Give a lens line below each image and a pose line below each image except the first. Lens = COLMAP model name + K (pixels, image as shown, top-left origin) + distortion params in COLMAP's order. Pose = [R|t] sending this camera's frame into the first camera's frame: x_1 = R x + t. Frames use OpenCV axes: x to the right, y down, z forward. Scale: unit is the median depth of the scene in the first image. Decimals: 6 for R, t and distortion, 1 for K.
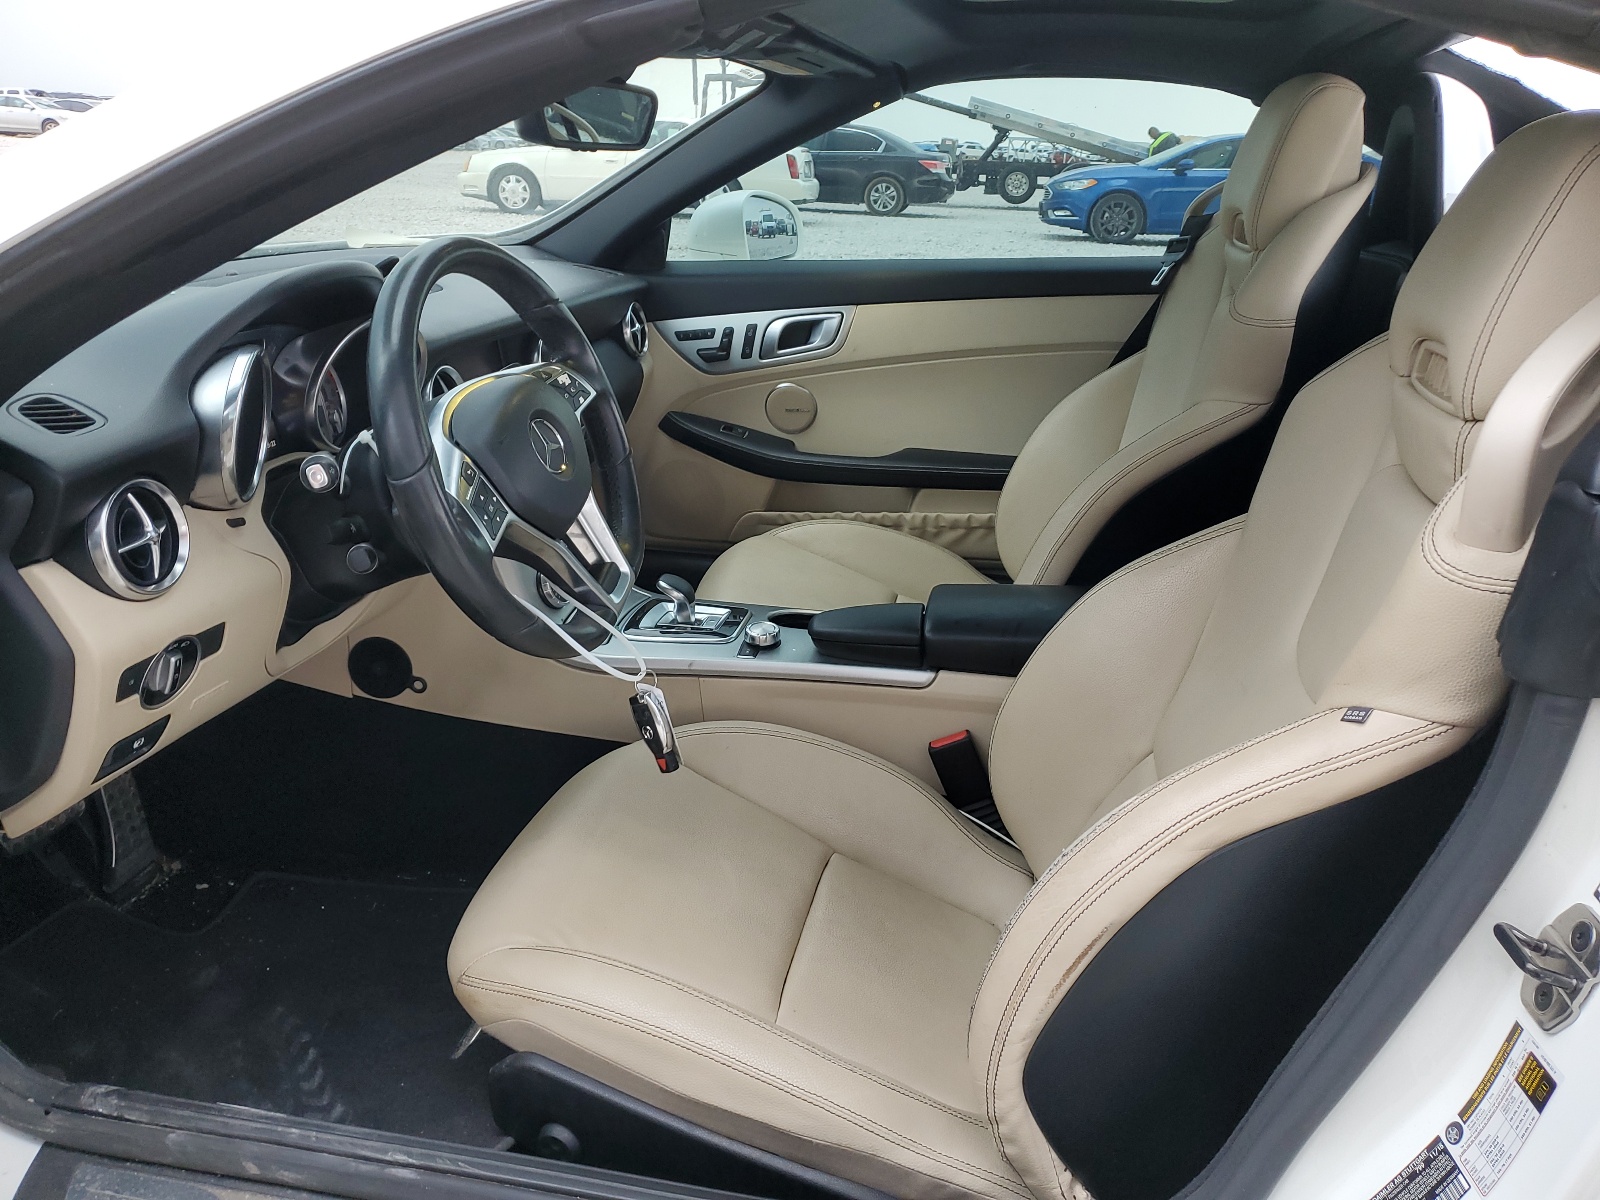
lens RADIAL K [[1211.3, 0, 800.0], [0, 1211.3, 600.0], [0, 0, 1]] dist [-0.001782, 0.001070]
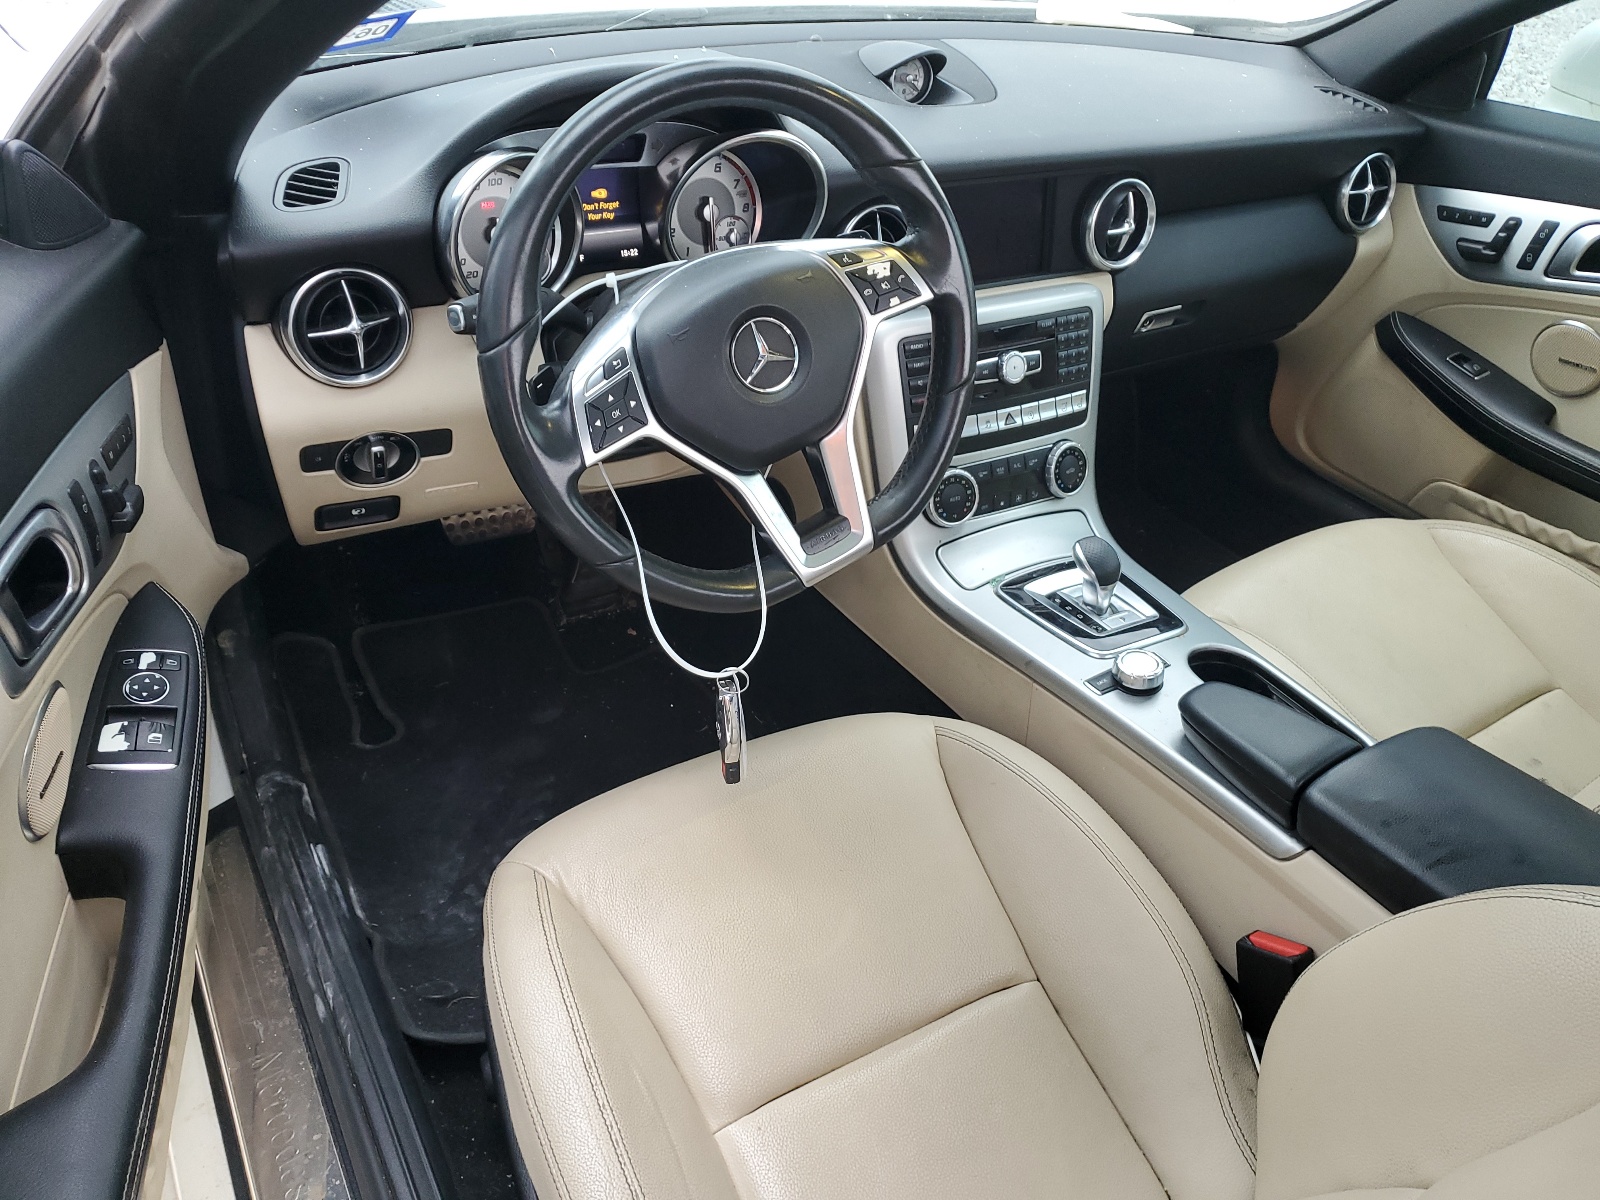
lens RADIAL K [[1234.5, 0, 800.0], [0, 1234.5, 600.0], [0, 0, 1]] dist [0.014542, 0.010622]
pose [[0.670495, 0.430532, -0.604218, 0.184485], [-0.308069, 0.902437, 0.301166, -0.119434], [0.674930, -0.015790, 0.737713, 0.218699]]
